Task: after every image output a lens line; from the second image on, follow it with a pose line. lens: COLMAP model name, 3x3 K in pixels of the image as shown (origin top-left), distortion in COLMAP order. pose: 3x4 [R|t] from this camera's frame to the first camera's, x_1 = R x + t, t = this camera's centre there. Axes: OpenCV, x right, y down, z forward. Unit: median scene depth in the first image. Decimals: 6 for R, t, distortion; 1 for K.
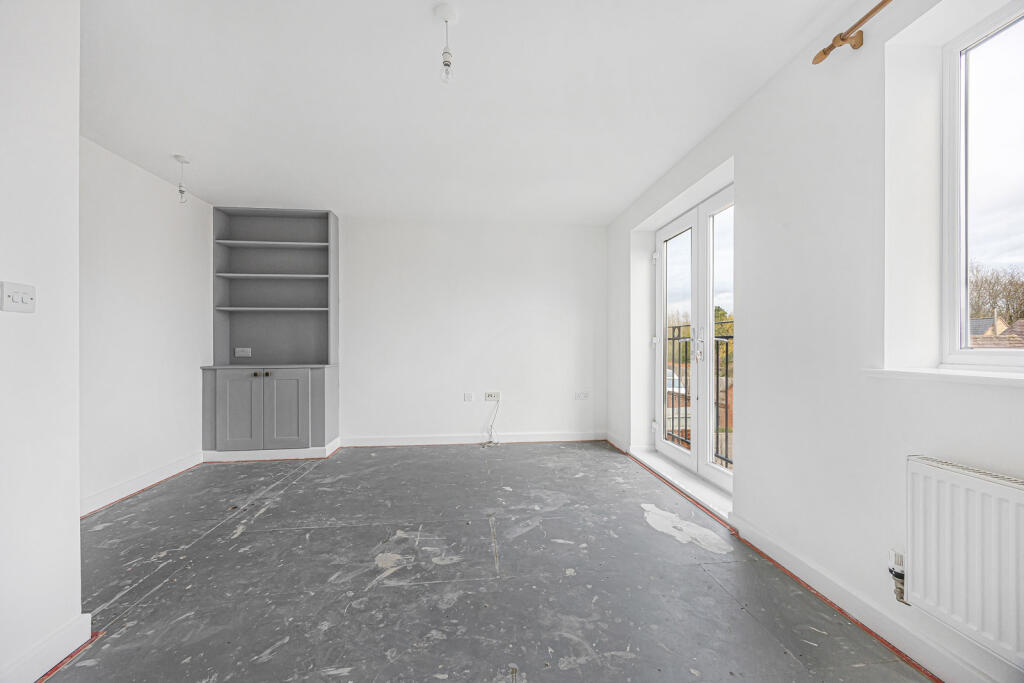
lens RADIAL K [[389.8, 0, 512.0], [0, 389.8, 341.5], [0, 0, 1]] dist [-0.000585, -0.000051]
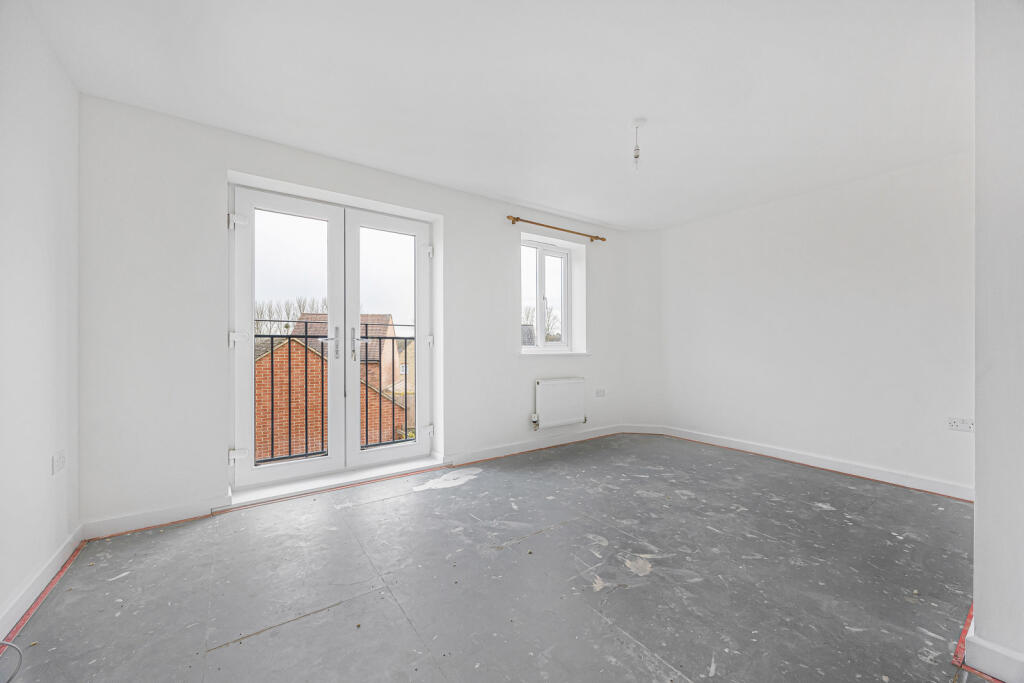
lens RADIAL K [[389.8, 0, 512.0], [0, 389.8, 341.5], [0, 0, 1]] dist [-0.000585, -0.000051]
pose [[-0.502750, 0.017551, 0.864253, -1.005634], [-0.005704, 0.999705, -0.023621, 0.032256], [-0.864413, -0.016805, -0.502502, 1.771104]]
